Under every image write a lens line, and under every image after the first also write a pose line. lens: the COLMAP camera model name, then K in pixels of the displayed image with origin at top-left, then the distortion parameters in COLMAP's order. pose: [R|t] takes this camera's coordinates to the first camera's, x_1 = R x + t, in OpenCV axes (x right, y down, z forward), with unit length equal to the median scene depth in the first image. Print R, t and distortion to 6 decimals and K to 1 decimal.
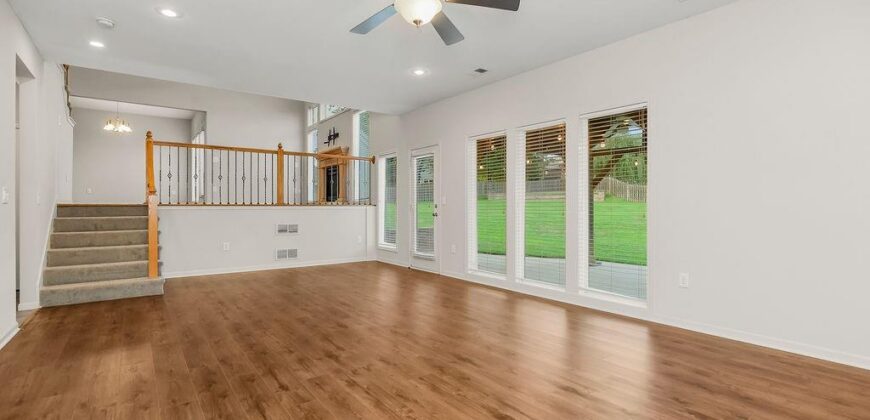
lens RADIAL K [[389.4, 0, 435.0], [0, 389.4, 210.0], [0, 0, 1]] dist [-0.003194, 0.000011]
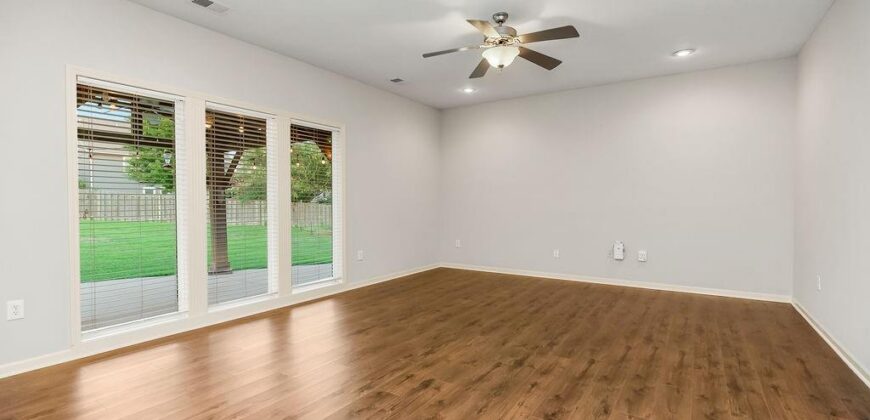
lens RADIAL K [[395.5, 0, 444.7], [0, 395.5, 190.0], [0, 0, 1]] dist [0.002258, -0.000048]
pose [[-0.334027, 0.032963, 0.941987, -1.165965], [0.008949, 0.999454, -0.031800, -0.027995], [-0.942521, -0.002193, -0.334140, 1.528996]]
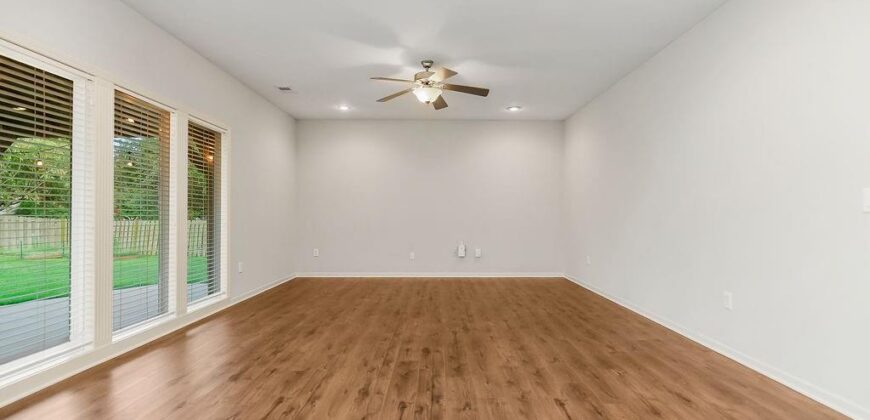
lens RADIAL K [[389.4, 0, 435.0], [0, 389.4, 210.0], [0, 0, 1]] dist [-0.003194, 0.000011]
pose [[-0.787746, 0.006590, 0.615965, -1.017953], [0.001209, 0.999957, -0.009153, -0.019369], [-0.615999, -0.006466, -0.787721, 2.146578]]
